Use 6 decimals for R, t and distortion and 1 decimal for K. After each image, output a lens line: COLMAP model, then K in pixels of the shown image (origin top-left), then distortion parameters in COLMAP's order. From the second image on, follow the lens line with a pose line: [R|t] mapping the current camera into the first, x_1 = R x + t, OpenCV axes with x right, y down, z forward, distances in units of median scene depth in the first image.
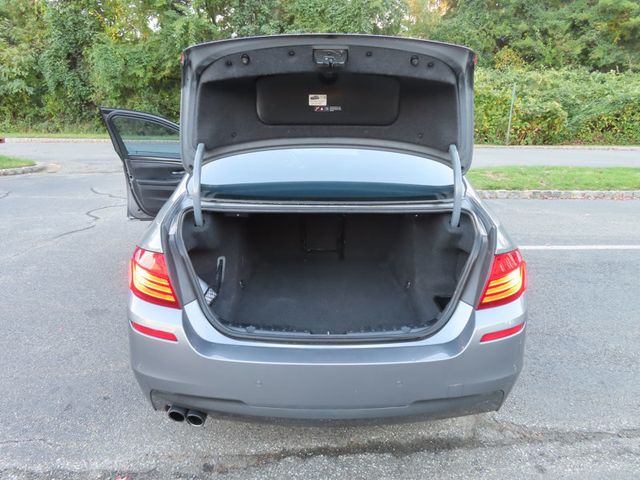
lens RADIAL K [[458.6, 0, 319.6], [0, 458.6, 241.1], [0, 0, 1]] dist [-0.015726, 0.016461]
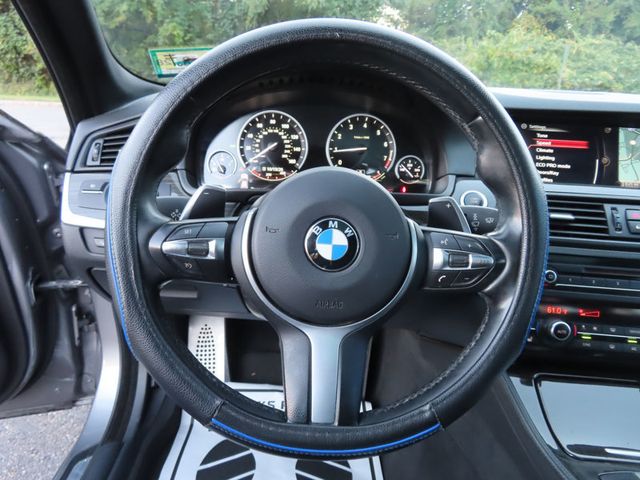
lens RADIAL K [[458.6, 0, 318.8], [0, 458.6, 241.2], [0, 0, 1]] dist [-0.015726, 0.016461]
pose [[0.999163, 0.019260, 0.036077, -0.016638], [-0.021038, 0.998549, 0.049576, -0.031040], [-0.035070, -0.050293, 0.998119, 0.169928]]
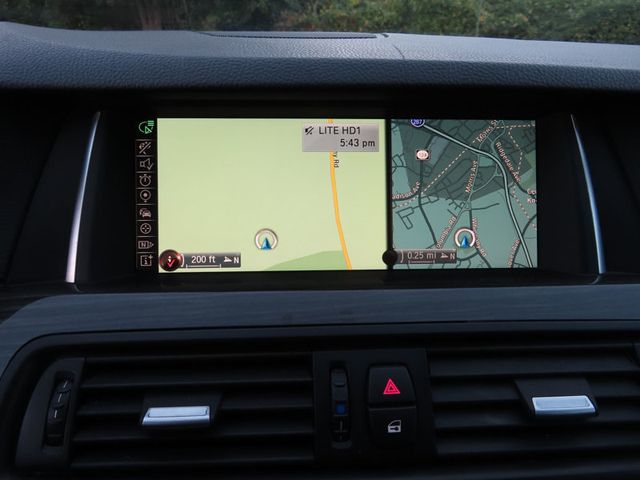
lens RADIAL K [[458.6, 0, 318.8], [0, 458.6, 241.6], [0, 0, 1]] dist [-0.015726, 0.016461]
pose [[0.984356, -0.068963, 0.162132, -0.000717], [0.045145, 0.988217, 0.146251, -0.035880], [-0.170308, -0.136644, 0.975871, 0.186618]]
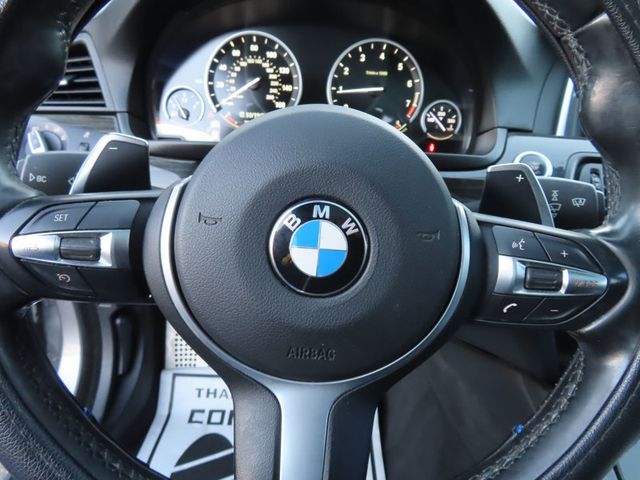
lens RADIAL K [[458.6, 0, 320.8], [0, 458.6, 244.1], [0, 0, 1]] dist [-0.015726, 0.016461]
pose [[0.998852, 0.040942, 0.024879, -0.015773], [-0.044271, 0.987277, 0.152720, -0.031569], [-0.018310, -0.153646, 0.987956, 0.177243]]
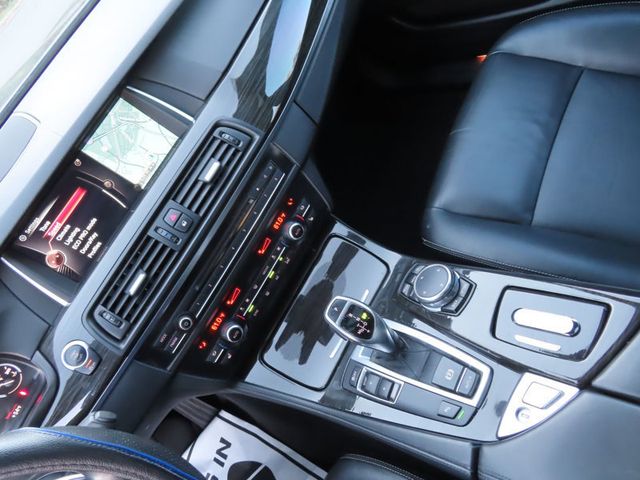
lens RADIAL K [[458.6, 0, 318.9], [0, 458.6, 239.8], [0, 0, 1]] dist [-0.015726, 0.016461]
pose [[0.405204, -0.874880, 0.265321, -0.002690], [0.723495, 0.484284, 0.491959, -0.037792], [-0.558896, -0.007385, 0.829205, 0.168644]]
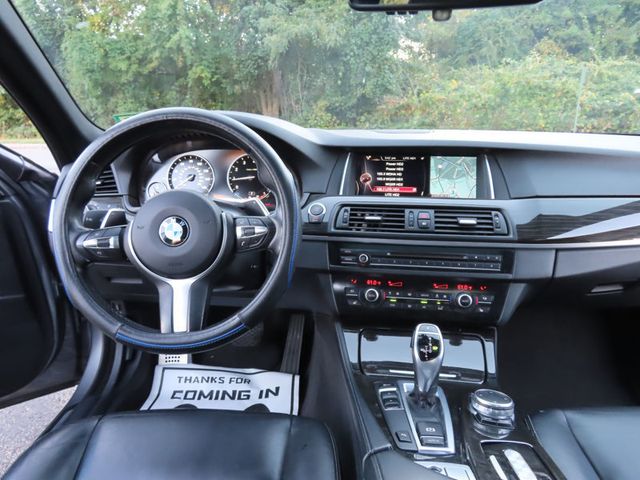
lens RADIAL K [[458.6, 0, 319.4], [0, 458.6, 240.5], [0, 0, 1]] dist [-0.015726, 0.016461]
pose [[0.999516, -0.002422, -0.031023, -0.005416], [0.001946, 0.999880, -0.015346, -0.029019], [0.031056, 0.015278, 0.999401, 0.157160]]
